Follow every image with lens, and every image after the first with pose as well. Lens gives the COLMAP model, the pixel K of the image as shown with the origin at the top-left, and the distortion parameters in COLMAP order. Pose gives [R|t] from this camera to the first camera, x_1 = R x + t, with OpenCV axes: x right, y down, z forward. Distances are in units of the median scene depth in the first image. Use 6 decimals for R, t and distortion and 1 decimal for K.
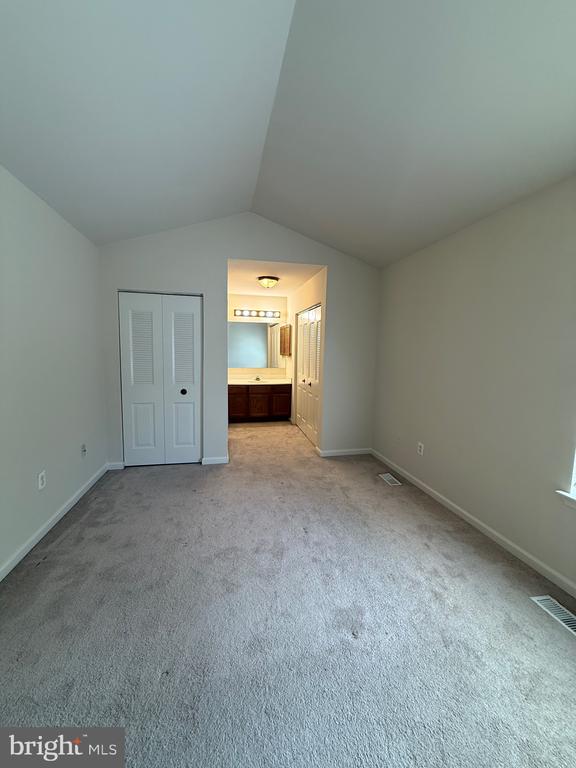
lens RADIAL K [[305.7, 0, 287.5], [0, 305.7, 380.4], [0, 0, 1]] dist [-0.004401, 0.000955]
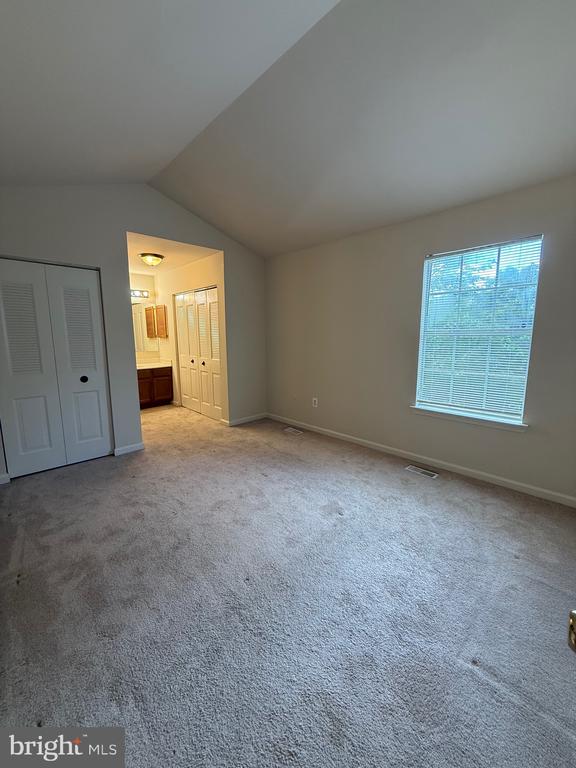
lens RADIAL K [[305.7, 0, 287.0], [0, 305.7, 380.3], [0, 0, 1]] dist [-0.004401, 0.000955]
pose [[0.848545, -0.100874, 0.519418, -0.309355], [0.073271, 0.994603, 0.073458, 0.018976], [-0.524025, -0.024274, 0.851357, -0.056768]]
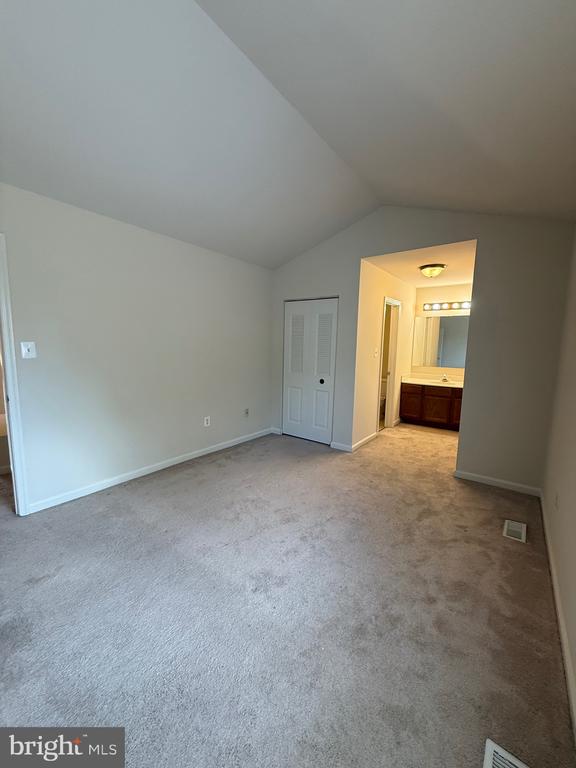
lens RADIAL K [[305.7, 0, 286.0], [0, 305.7, 380.7], [0, 0, 1]] dist [-0.004401, 0.000955]
pose [[0.653385, 0.084248, -0.752323, 0.463603], [-0.082790, 0.995780, 0.039609, -0.000615], [0.752485, 0.036405, 0.657602, 0.130465]]
